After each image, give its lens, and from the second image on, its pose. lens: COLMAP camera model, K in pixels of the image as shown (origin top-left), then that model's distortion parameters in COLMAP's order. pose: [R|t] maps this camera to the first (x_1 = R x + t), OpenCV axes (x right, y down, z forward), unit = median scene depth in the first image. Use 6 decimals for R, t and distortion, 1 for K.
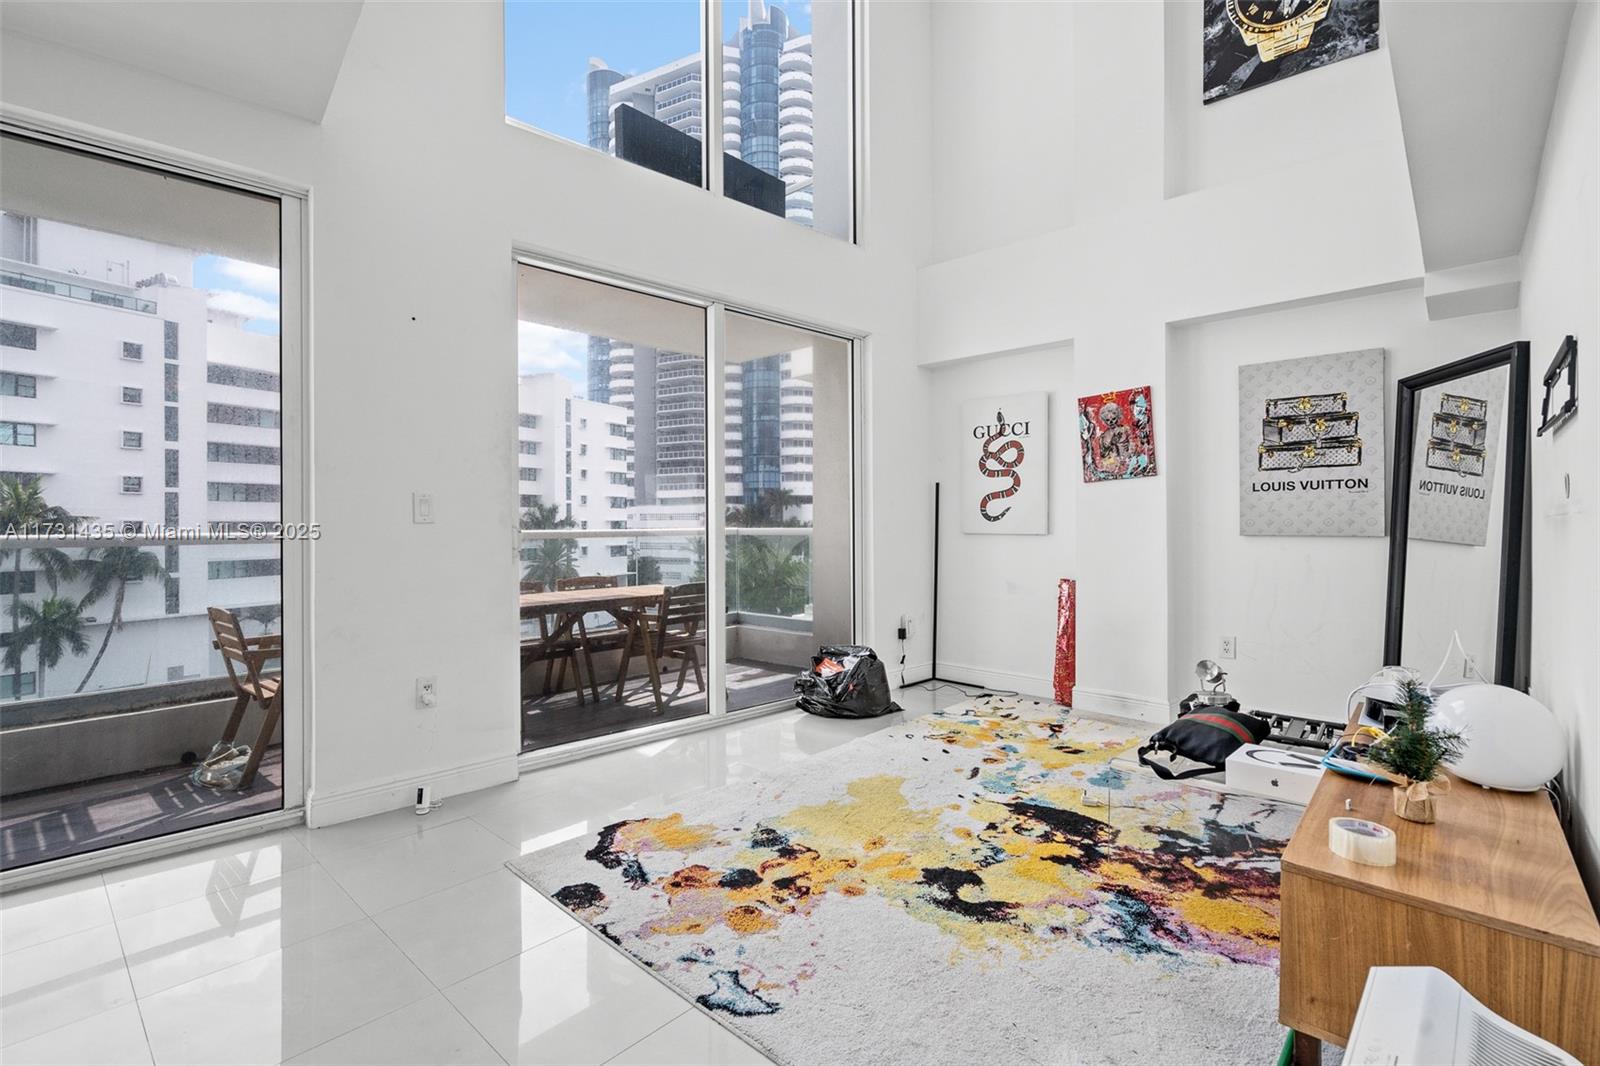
lens RADIAL K [[731.3, 0, 799.4], [0, 731.3, 526.5], [0, 0, 1]] dist [-0.005686, 0.003906]
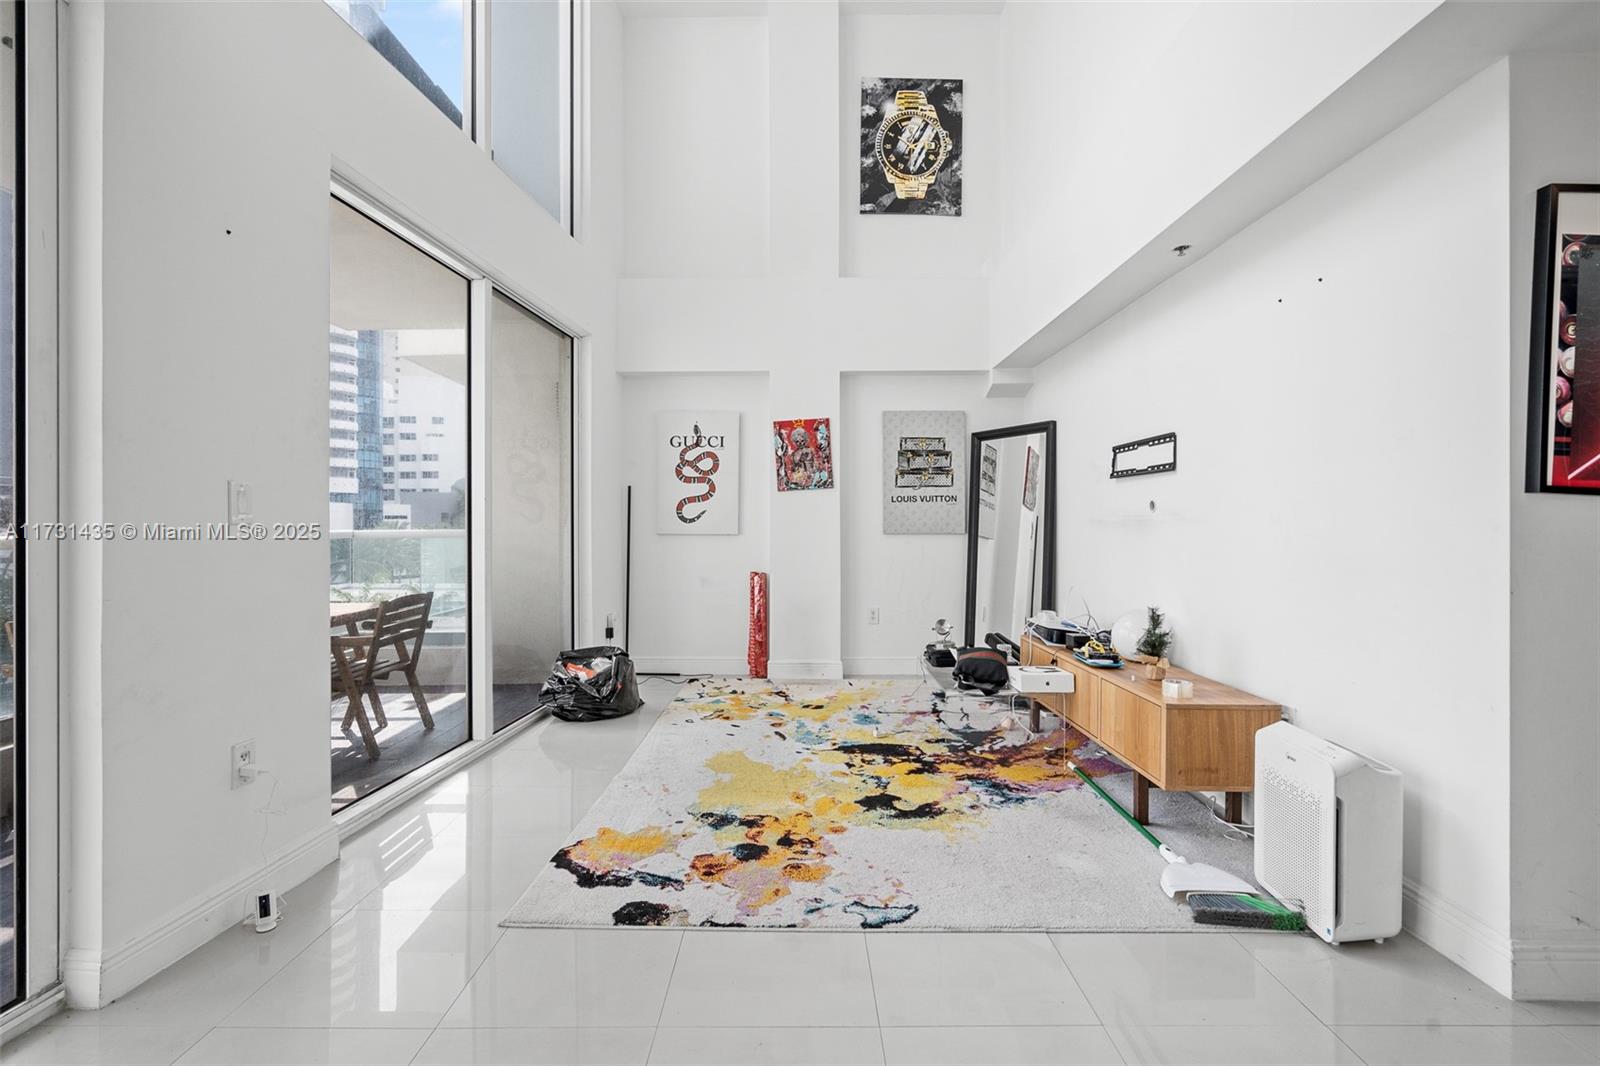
lens RADIAL K [[731.3, 0, 800.3], [0, 731.3, 525.9], [0, 0, 1]] dist [-0.005686, 0.003906]
pose [[0.738267, -0.000991, 0.674508, -0.595600], [0.003579, 0.999991, -0.002448, 0.000644], [-0.674499, 0.004221, 0.738264, 0.113467]]
